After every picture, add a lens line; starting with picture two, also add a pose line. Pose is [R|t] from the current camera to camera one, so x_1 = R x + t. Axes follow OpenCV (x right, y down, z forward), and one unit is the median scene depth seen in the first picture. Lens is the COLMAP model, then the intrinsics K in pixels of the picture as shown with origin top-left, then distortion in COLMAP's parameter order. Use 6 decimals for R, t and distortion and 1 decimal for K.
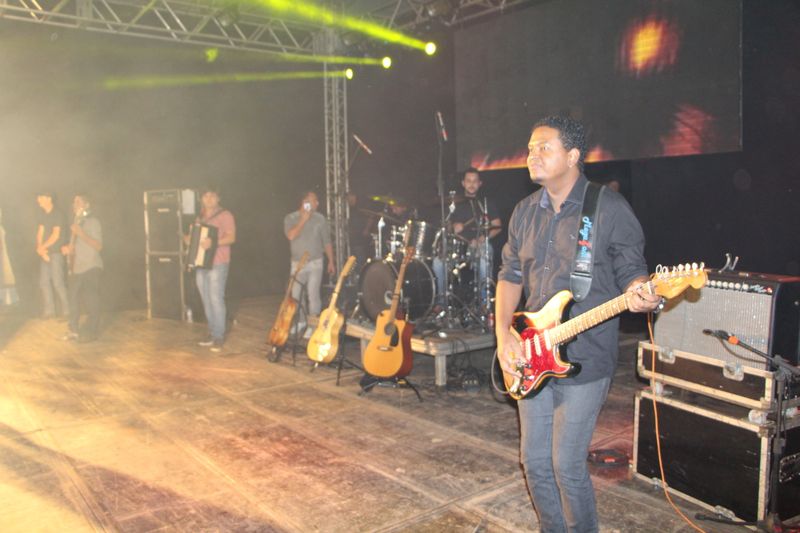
lens RADIAL K [[666.3, 0, 401.8], [0, 666.3, 262.6], [0, 0, 1]] dist [0.008914, 0.020633]
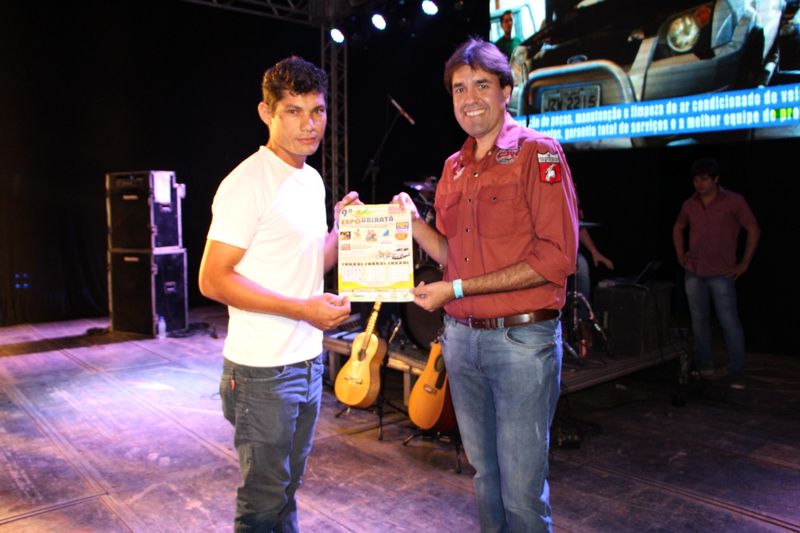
lens RADIAL K [[666.3, 0, 398.2], [0, 666.3, 271.7], [0, 0, 1]] dist [0.008914, 0.020633]
pose [[0.998718, 0.012985, 0.048930, -0.106237], [-0.013764, 0.999783, 0.015630, -0.008533], [-0.048717, -0.016284, 0.998680, 0.262355]]
